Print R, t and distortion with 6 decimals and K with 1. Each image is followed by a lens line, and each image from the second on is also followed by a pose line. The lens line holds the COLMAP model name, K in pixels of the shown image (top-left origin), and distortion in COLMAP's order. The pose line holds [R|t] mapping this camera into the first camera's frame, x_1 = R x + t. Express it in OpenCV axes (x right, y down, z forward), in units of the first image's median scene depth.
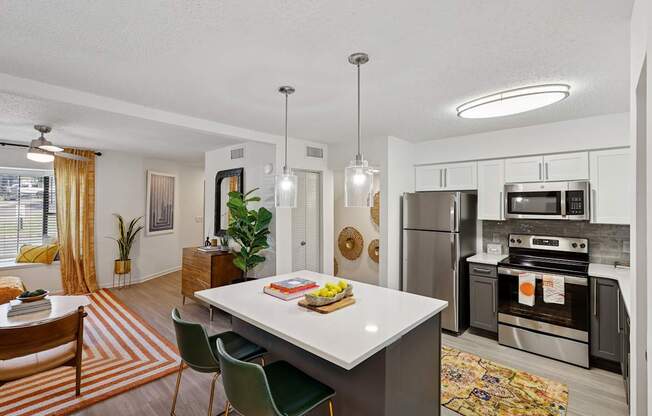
lens RADIAL K [[297.7, 0, 326.0], [0, 297.7, 208.0], [0, 0, 1]] dist [-0.000076, 0.000312]
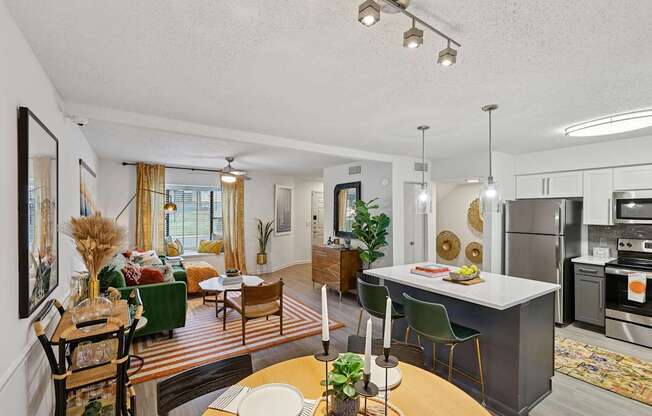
lens RADIAL K [[292.5, 0, 325.8], [0, 292.5, 216.5], [0, 0, 1]] dist [0.000528, 0.000337]
pose [[0.972427, 0.001057, -0.233206, -0.162472], [0.000975, 0.999963, 0.008595, -0.000292], [0.233207, -0.008585, 0.972389, -0.270063]]
